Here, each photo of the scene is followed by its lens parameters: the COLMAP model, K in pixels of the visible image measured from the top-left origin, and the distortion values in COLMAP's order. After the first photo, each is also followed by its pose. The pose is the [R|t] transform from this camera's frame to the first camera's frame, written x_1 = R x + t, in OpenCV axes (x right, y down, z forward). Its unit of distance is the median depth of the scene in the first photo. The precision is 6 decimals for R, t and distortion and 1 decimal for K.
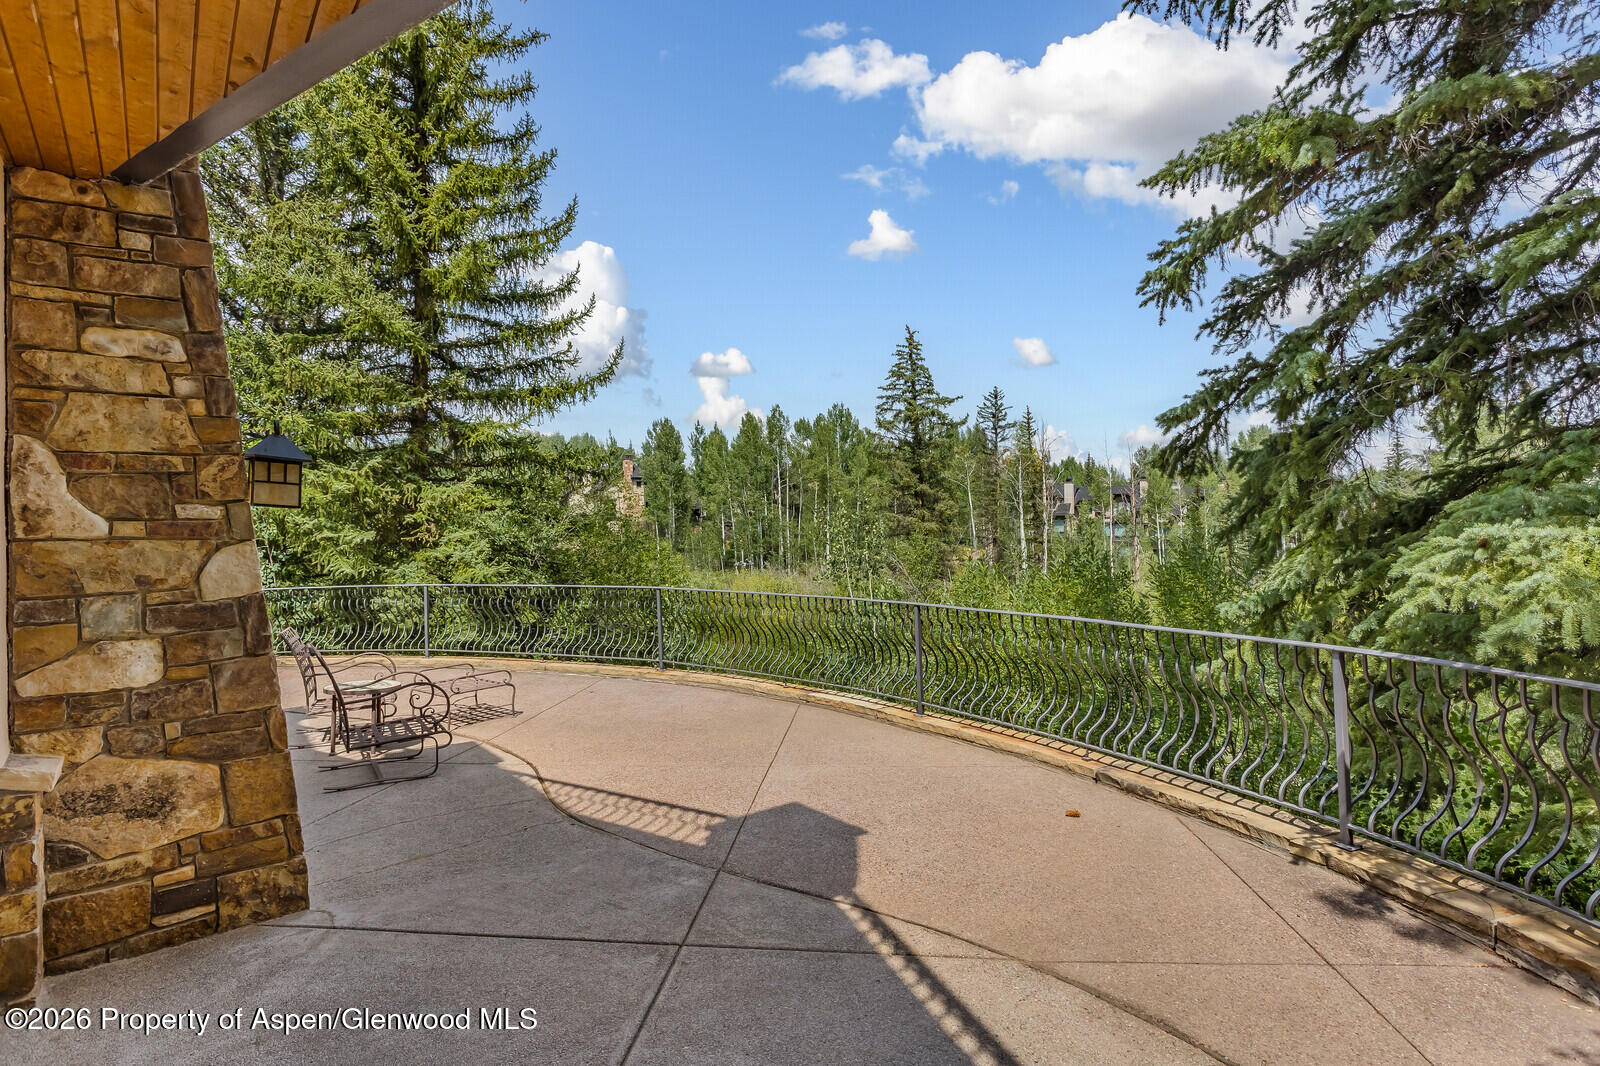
lens RADIAL K [[786.1, 0, 792.9], [0, 786.1, 545.7], [0, 0, 1]] dist [-0.012018, 0.007806]
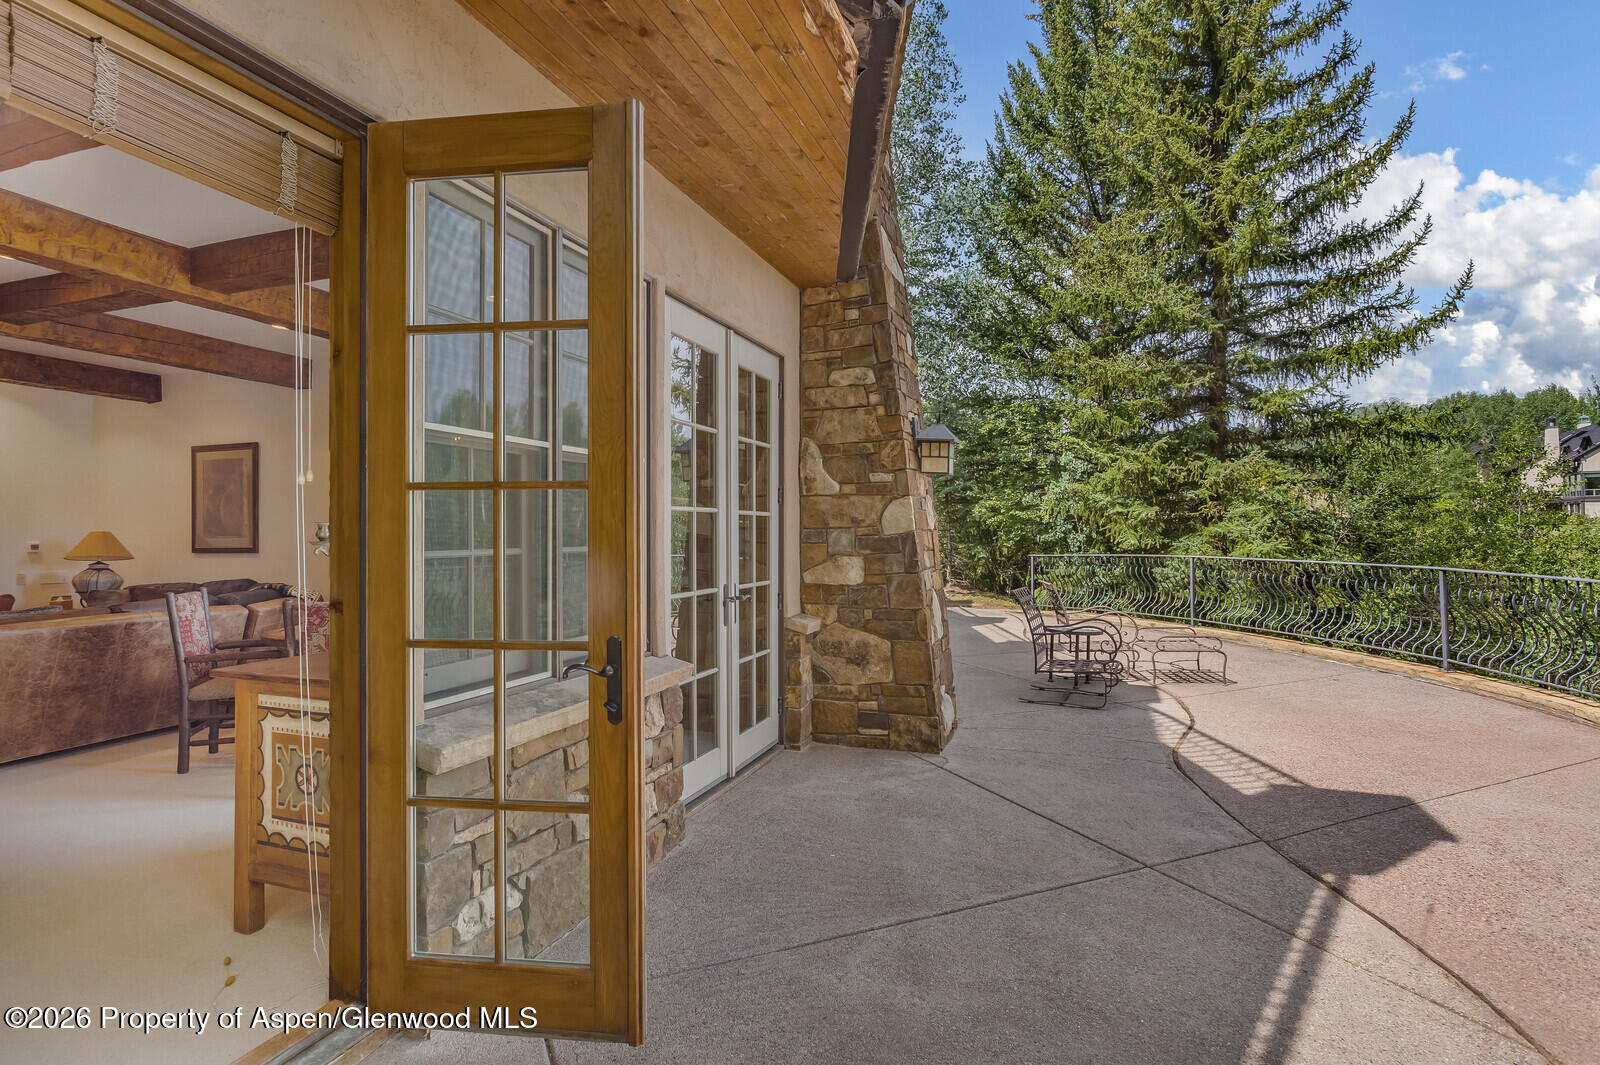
lens RADIAL K [[786.1, 0, 792.9], [0, 786.1, 545.2], [0, 0, 1]] dist [-0.012018, 0.007806]
pose [[0.507470, 0.029908, -0.861150, 0.484839], [-0.016056, 0.999552, 0.025253, 0.052466], [0.861520, 0.001011, 0.507723, 0.044309]]
